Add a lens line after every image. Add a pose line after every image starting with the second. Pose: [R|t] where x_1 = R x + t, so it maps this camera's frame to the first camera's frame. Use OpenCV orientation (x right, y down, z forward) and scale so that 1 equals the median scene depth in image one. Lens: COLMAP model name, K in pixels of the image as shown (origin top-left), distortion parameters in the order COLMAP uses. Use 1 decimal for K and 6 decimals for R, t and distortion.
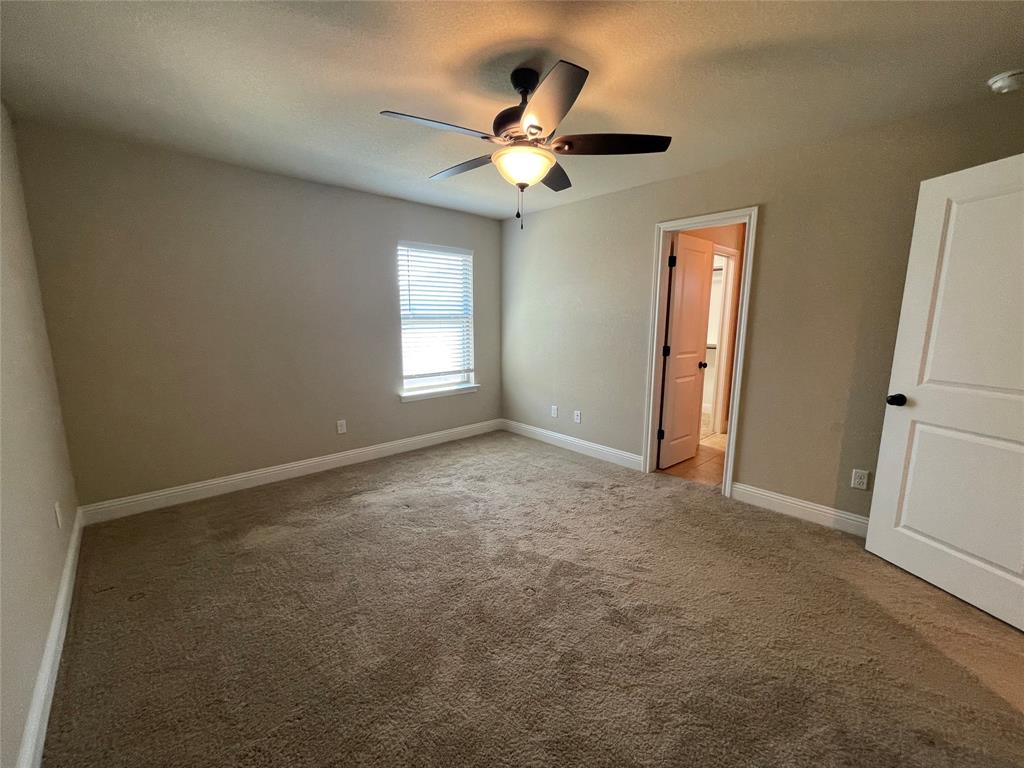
lens RADIAL K [[415.6, 0, 506.3], [0, 415.6, 387.6], [0, 0, 1]] dist [0.001074, -0.000469]
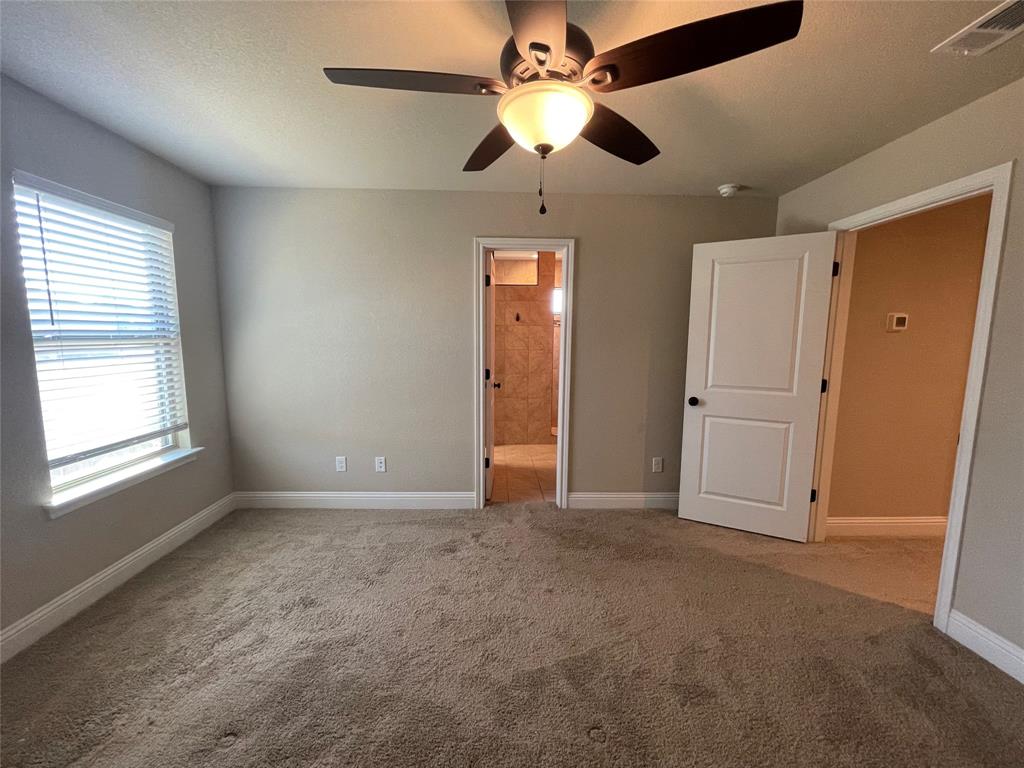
lens RADIAL K [[417.7, 0, 505.6], [0, 417.7, 387.4], [0, 0, 1]] dist [-0.000305, -0.000330]
pose [[0.650173, -0.088727, 0.754588, -0.305450], [0.116920, 0.993012, 0.016021, -0.069579], [-0.750736, 0.077810, 0.656004, 0.354591]]
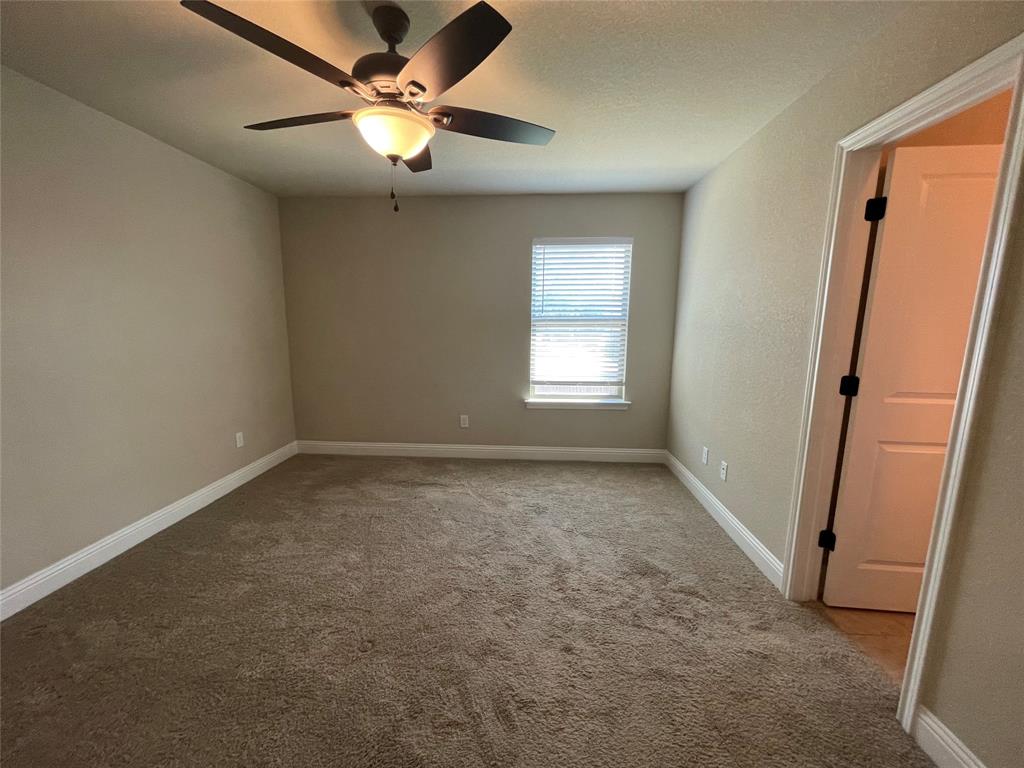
lens RADIAL K [[417.7, 0, 505.6], [0, 417.7, 387.4], [0, 0, 1]] dist [-0.000305, -0.000330]
pose [[0.697035, 0.118035, -0.707255, 0.458426], [-0.122059, 0.991494, 0.045177, -0.057888], [0.706572, 0.054836, 0.705514, 0.334745]]
